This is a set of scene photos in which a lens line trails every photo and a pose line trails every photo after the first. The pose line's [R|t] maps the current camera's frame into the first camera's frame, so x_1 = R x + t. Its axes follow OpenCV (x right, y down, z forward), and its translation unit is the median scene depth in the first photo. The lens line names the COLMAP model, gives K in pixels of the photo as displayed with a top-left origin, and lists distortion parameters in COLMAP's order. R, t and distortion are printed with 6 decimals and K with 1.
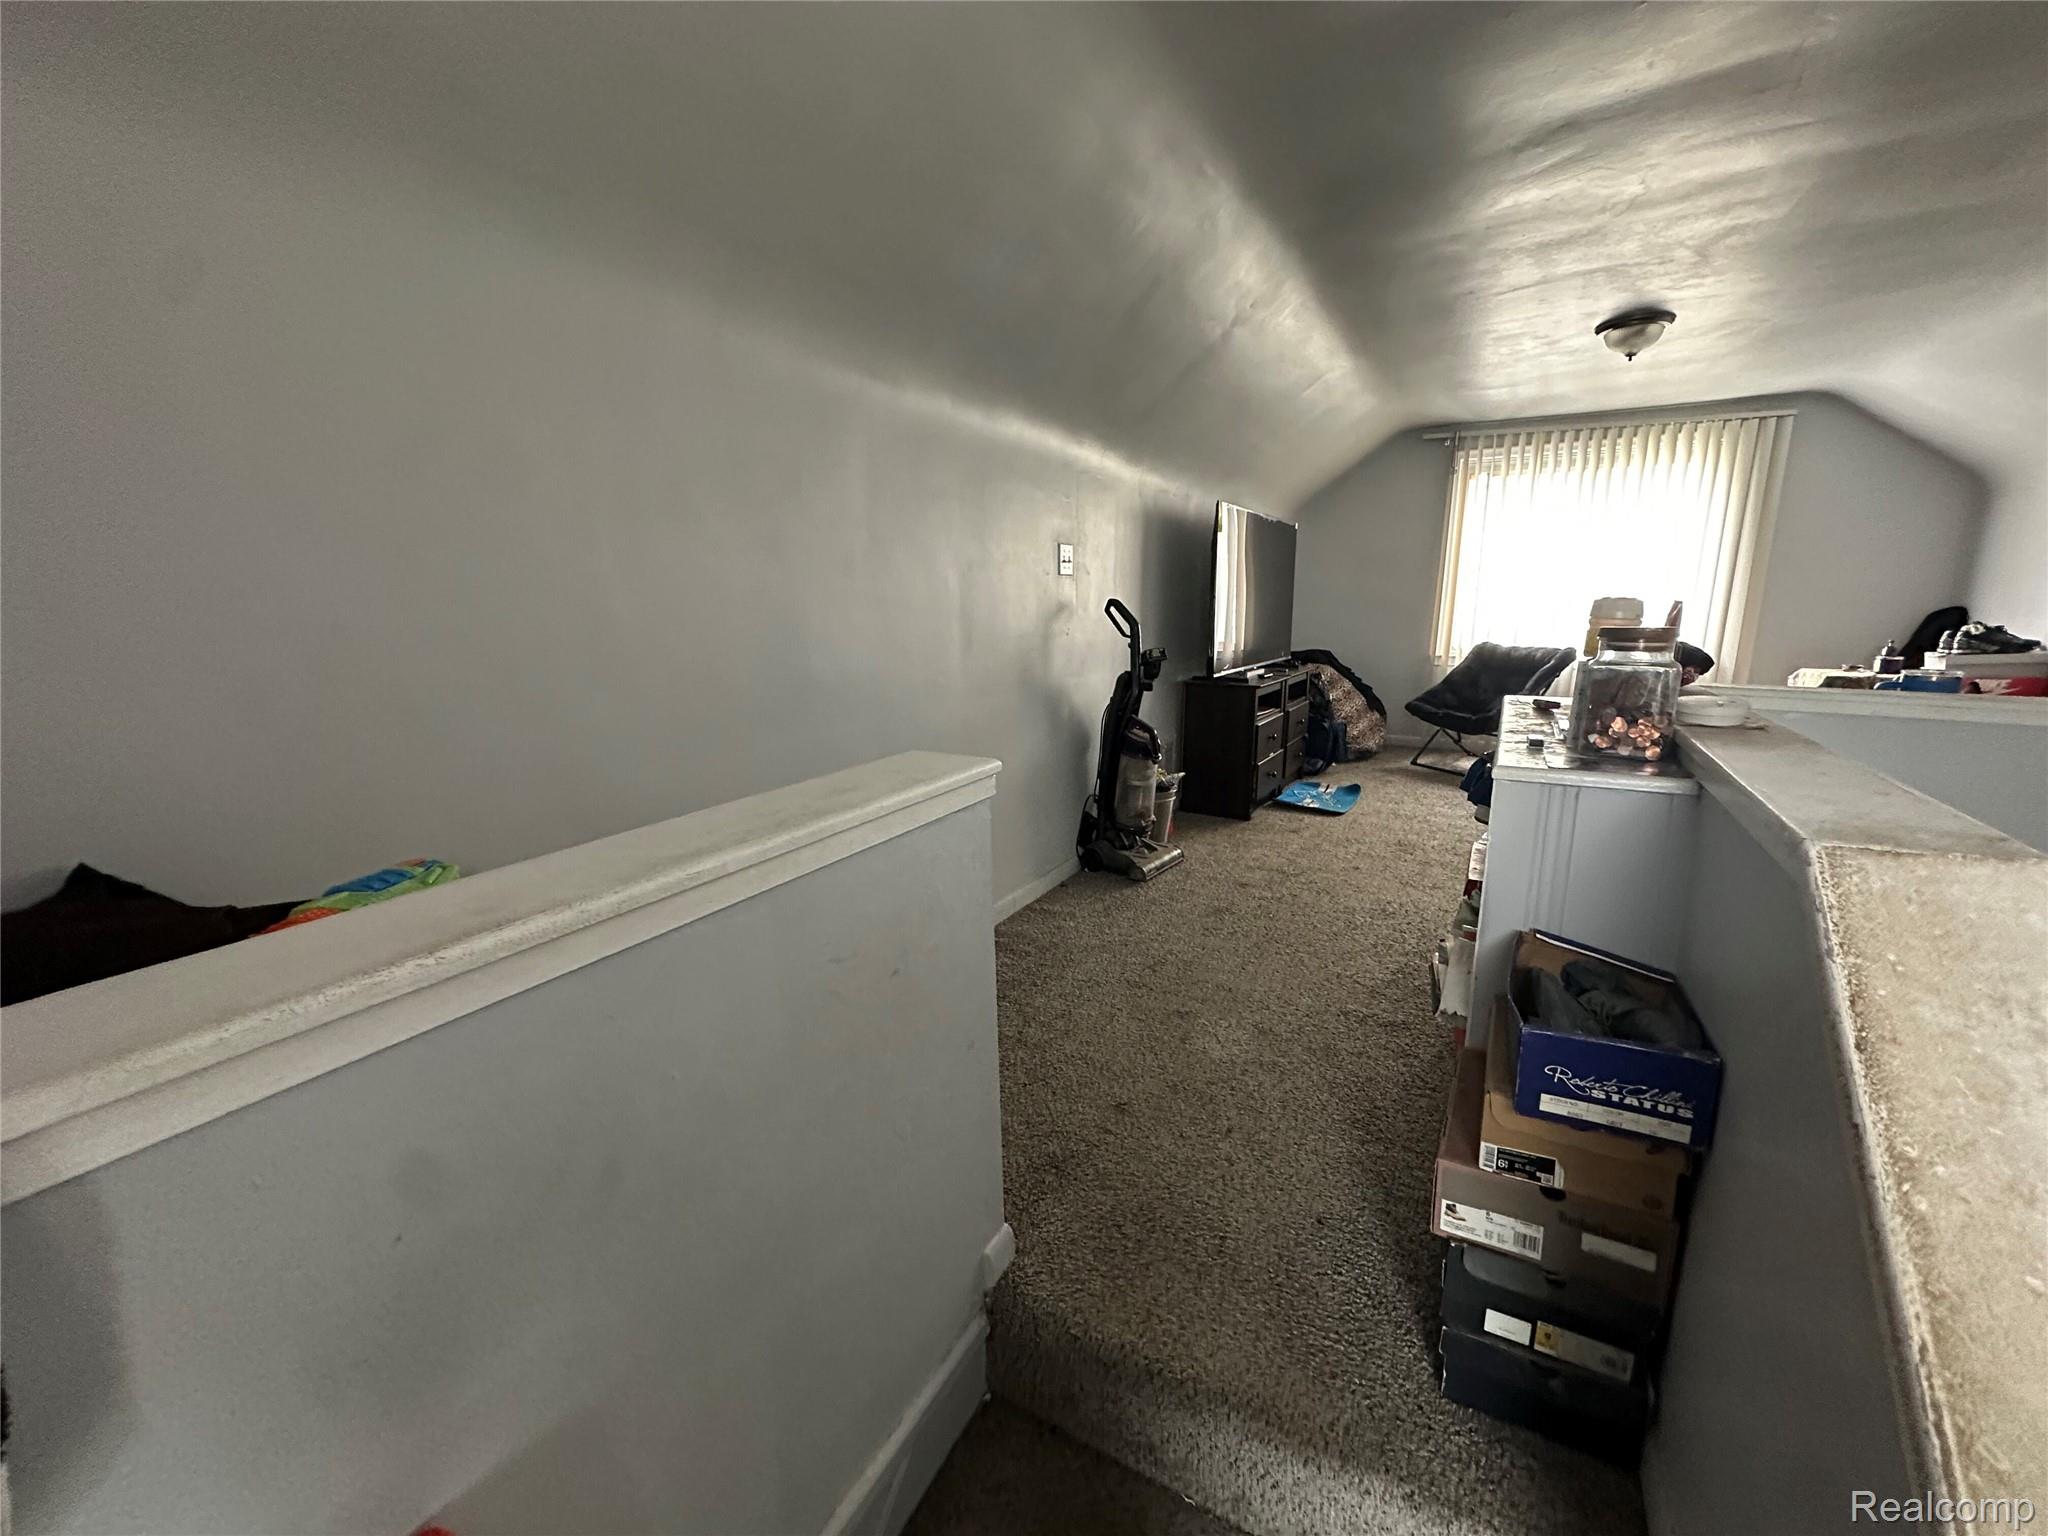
lens RADIAL K [[820.1, 0, 1022.9], [0, 820.1, 770.3], [0, 0, 1]] dist [-0.005221, 0.001083]
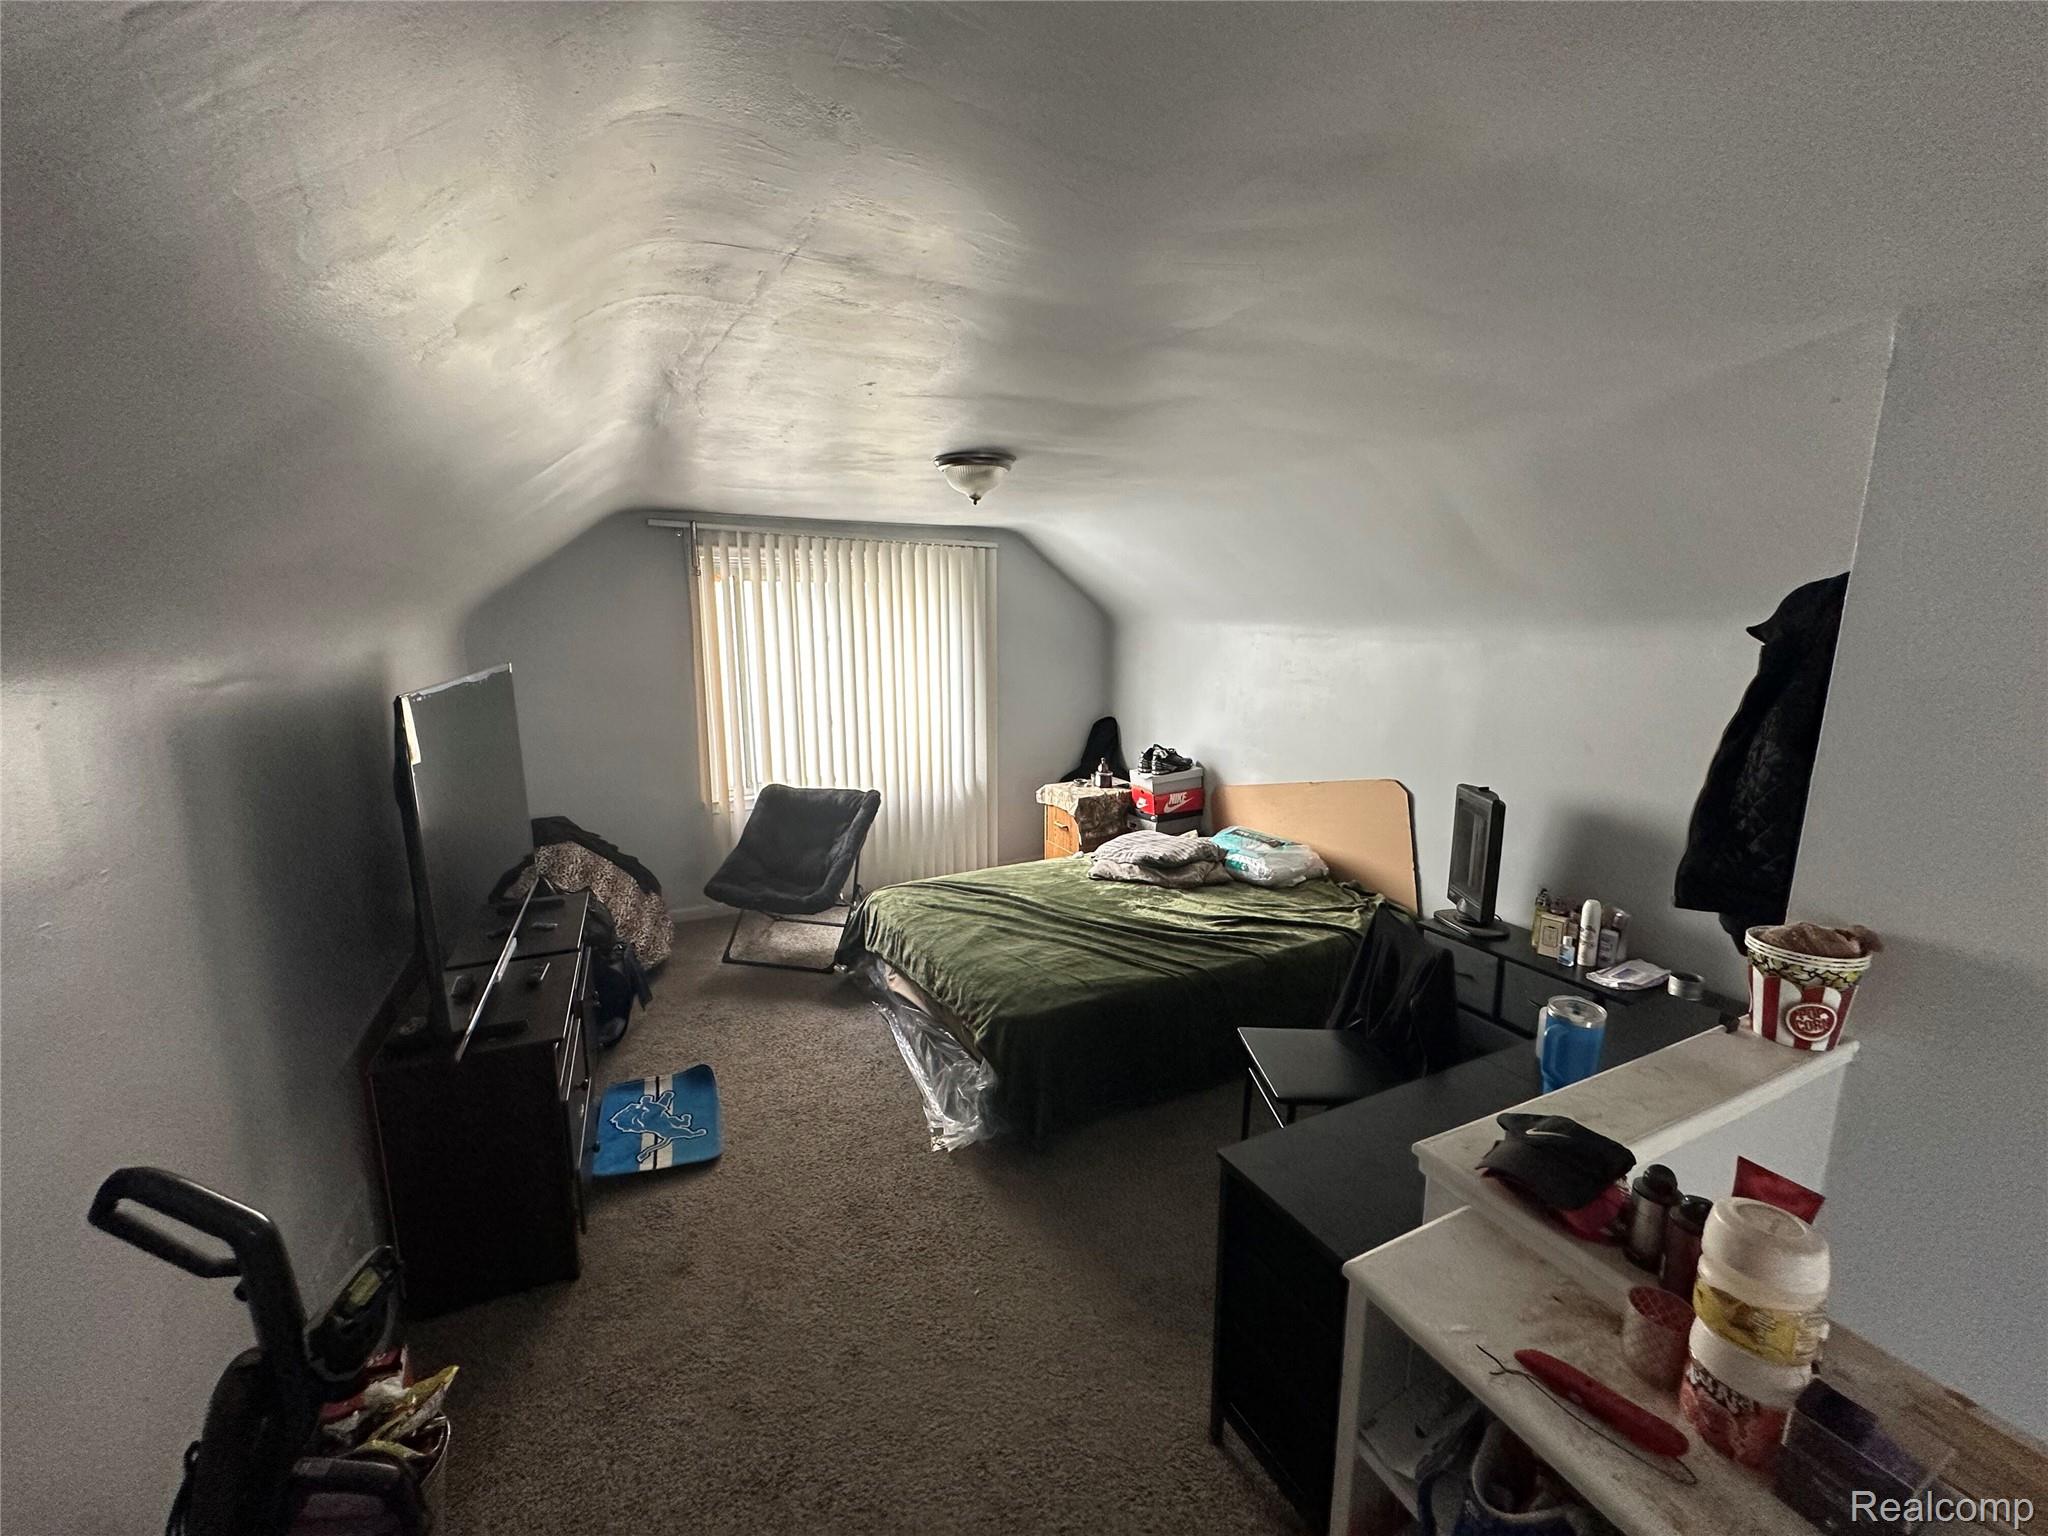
lens RADIAL K [[820.1, 0, 1034.4], [0, 820.1, 775.6], [0, 0, 1]] dist [-0.005221, 0.001083]
pose [[0.550619, -0.152440, 0.820720, 0.051352], [0.168004, 0.983303, 0.069925, -0.219920], [-0.817675, 0.099383, 0.567036, 0.401051]]
